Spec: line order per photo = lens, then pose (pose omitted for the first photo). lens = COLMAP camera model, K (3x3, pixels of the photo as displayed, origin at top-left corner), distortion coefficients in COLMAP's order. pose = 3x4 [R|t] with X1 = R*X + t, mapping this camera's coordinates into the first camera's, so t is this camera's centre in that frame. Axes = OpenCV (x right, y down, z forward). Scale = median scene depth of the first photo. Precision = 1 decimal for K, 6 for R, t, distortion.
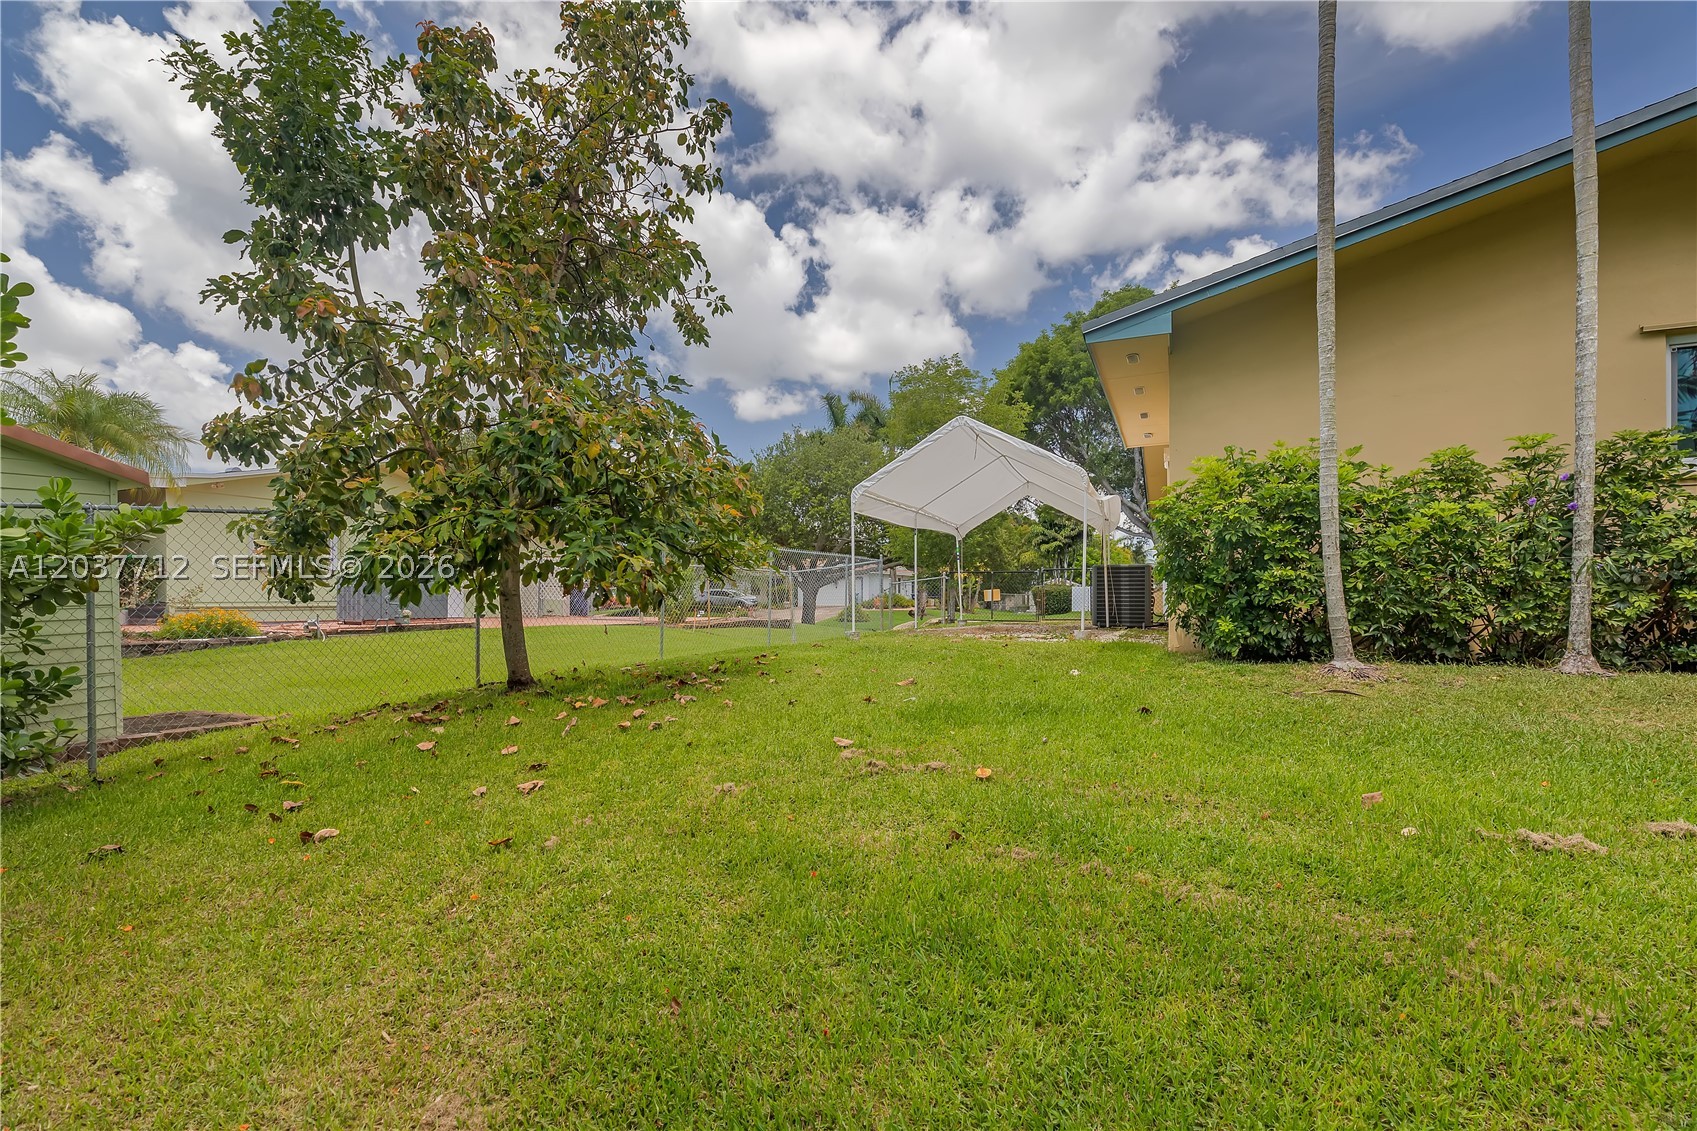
lens RADIAL K [[792.5, 0, 833.5], [0, 792.5, 575.4], [0, 0, 1]] dist [-0.000750, -0.000077]
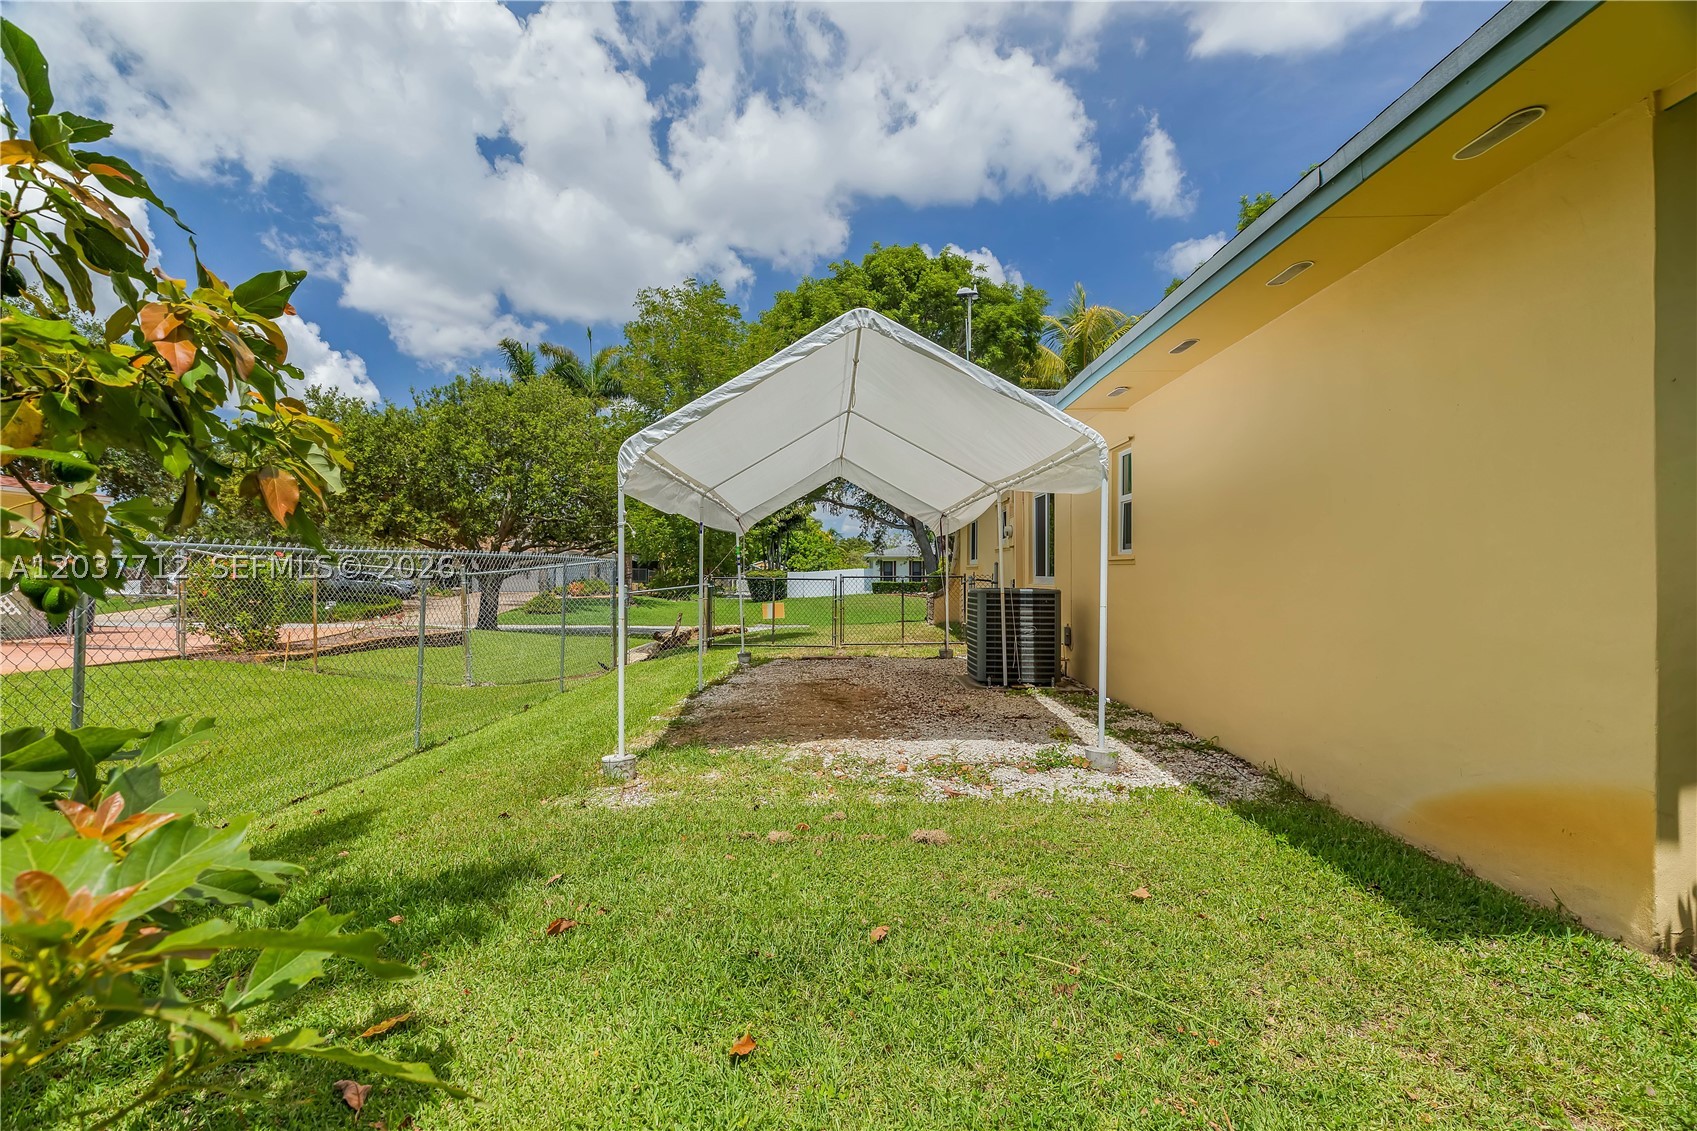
lens RADIAL K [[792.5, 0, 833.5], [0, 792.5, 575.4], [0, 0, 1]] dist [-0.000750, -0.000077]
pose [[0.927384, 0.006862, 0.374049, -0.015319], [-0.017794, 0.999509, 0.025782, -0.021064], [-0.373689, -0.030566, 0.927050, 0.238201]]
